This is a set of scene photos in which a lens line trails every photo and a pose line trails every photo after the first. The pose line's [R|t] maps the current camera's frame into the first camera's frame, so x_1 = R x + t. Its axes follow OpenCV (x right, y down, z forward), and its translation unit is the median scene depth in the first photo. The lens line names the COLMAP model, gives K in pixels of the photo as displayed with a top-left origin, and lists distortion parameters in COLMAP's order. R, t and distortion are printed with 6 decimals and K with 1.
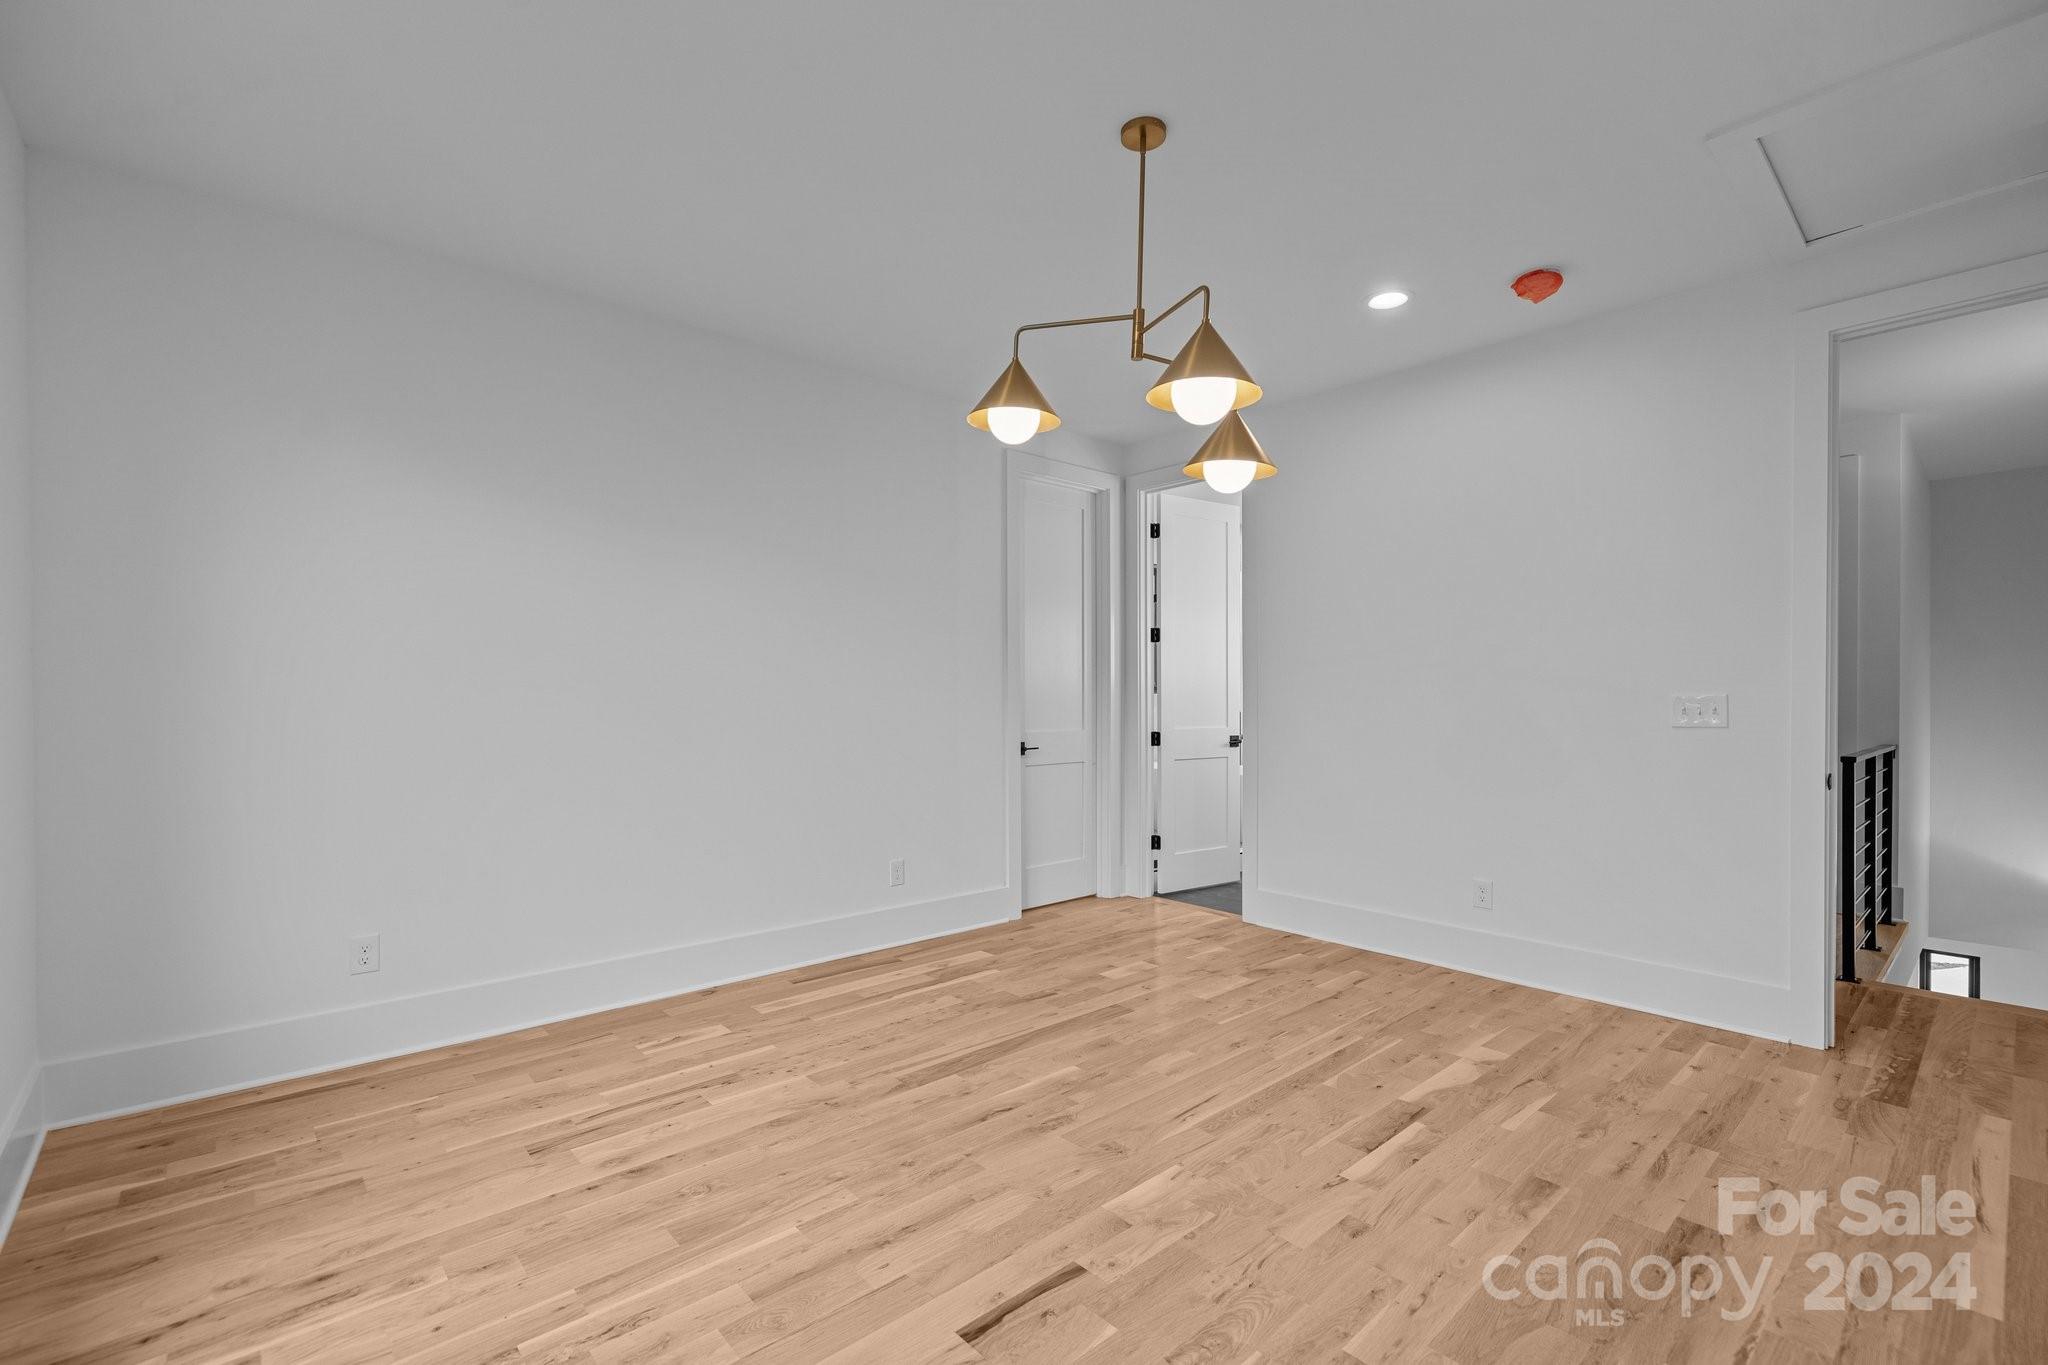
lens RADIAL K [[879.8, 0, 1019.9], [0, 879.8, 694.0], [0, 0, 1]] dist [-0.002638, 0.000799]
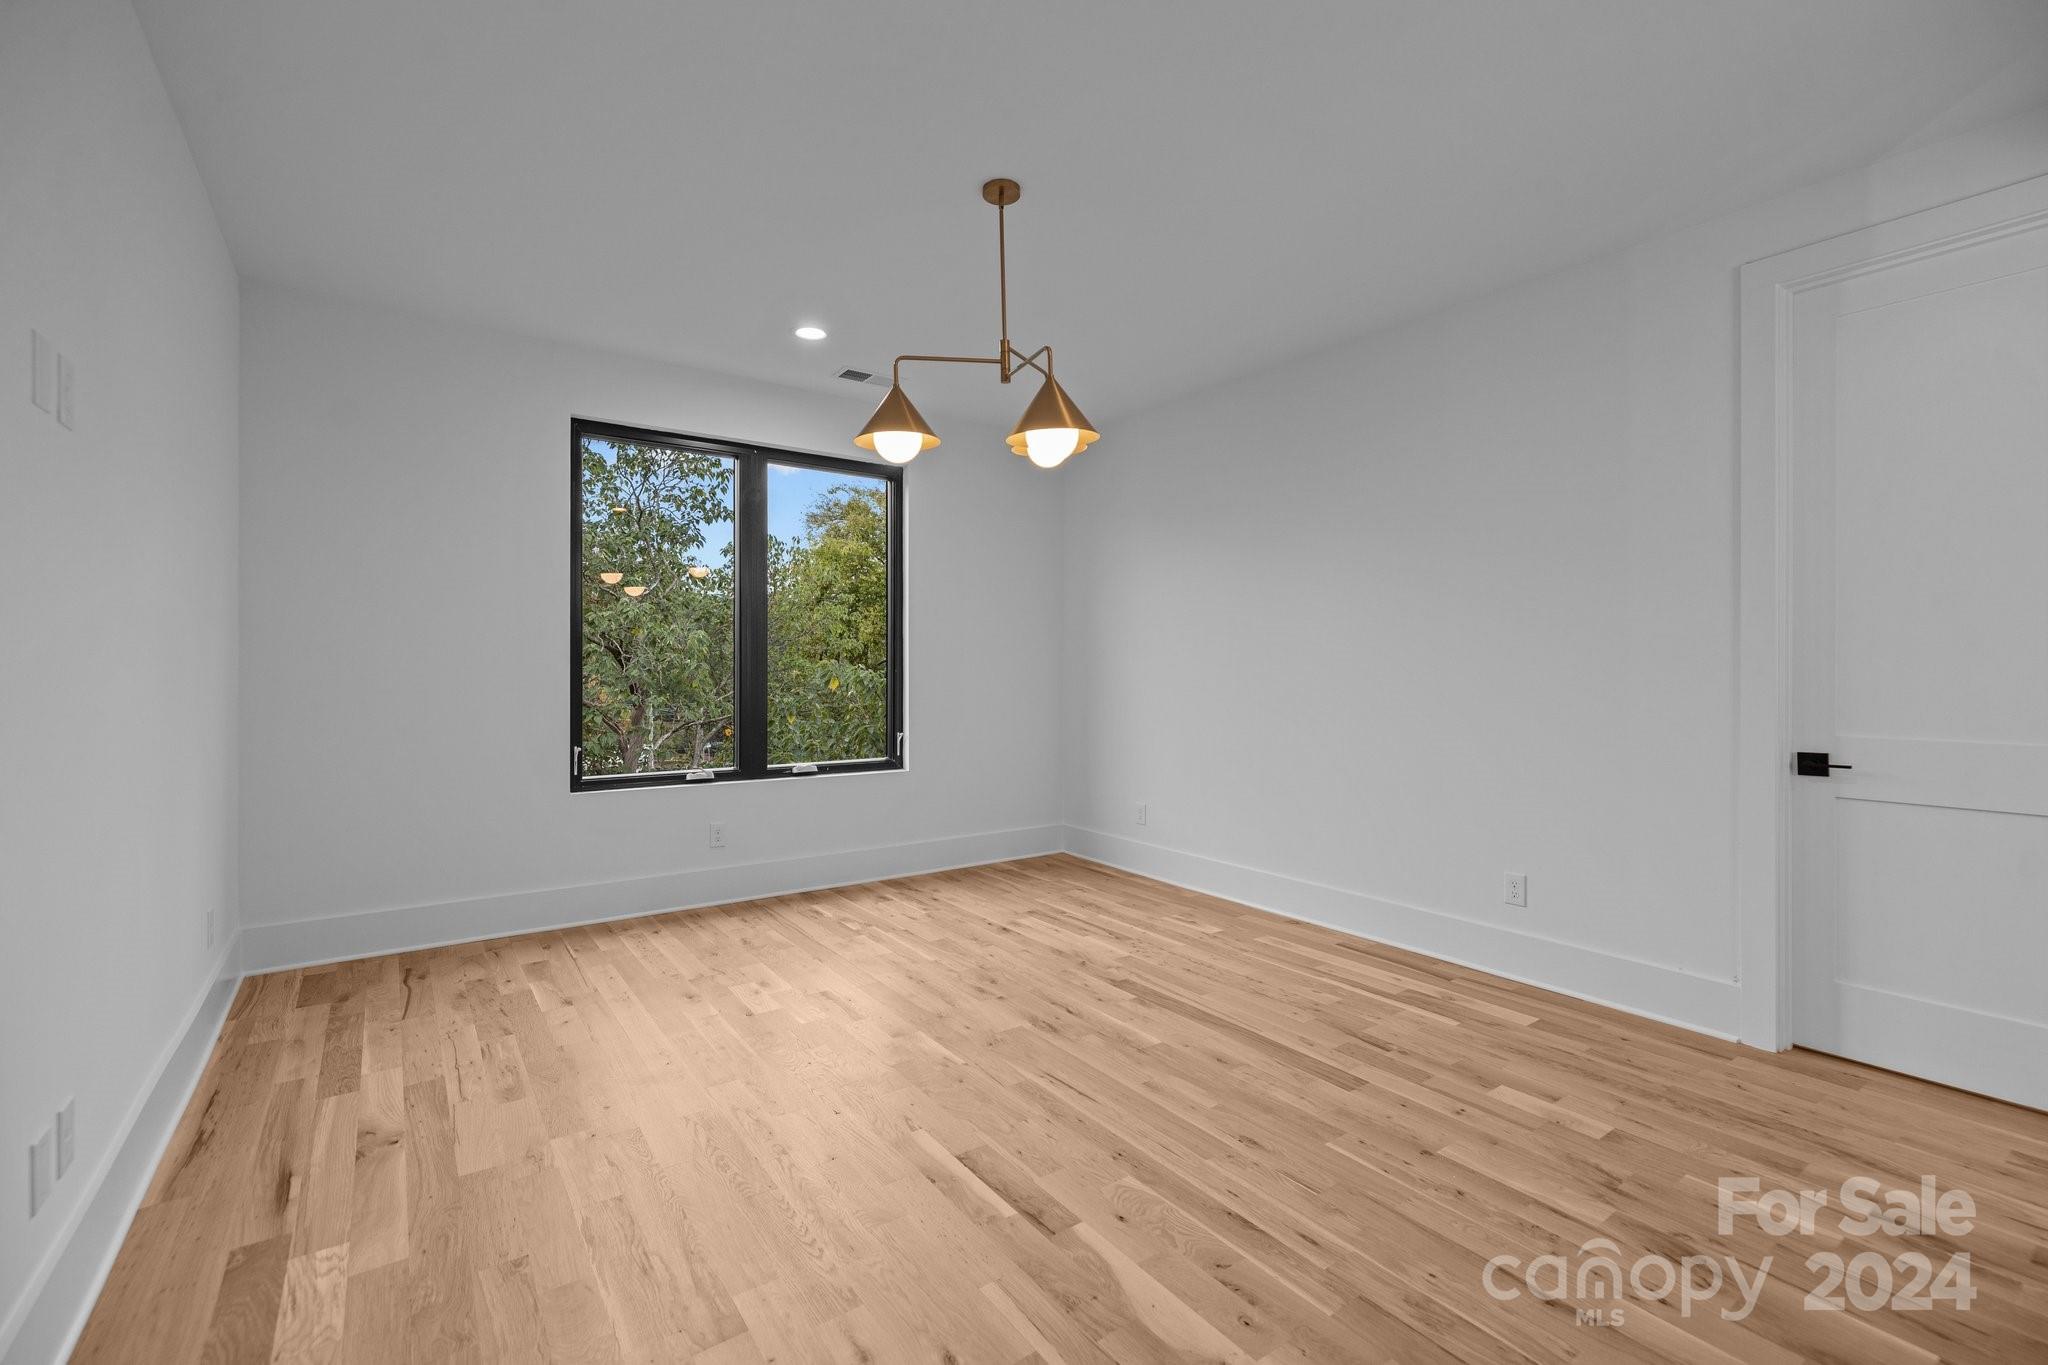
lens RADIAL K [[879.8, 0, 1023.1], [0, 879.8, 678.1], [0, 0, 1]] dist [-0.002638, 0.000799]
pose [[-0.102811, 0.010048, -0.994650, 0.981198], [0.000031, 0.999949, 0.010098, -0.002576], [0.994701, 0.001007, -0.102806, 0.863818]]
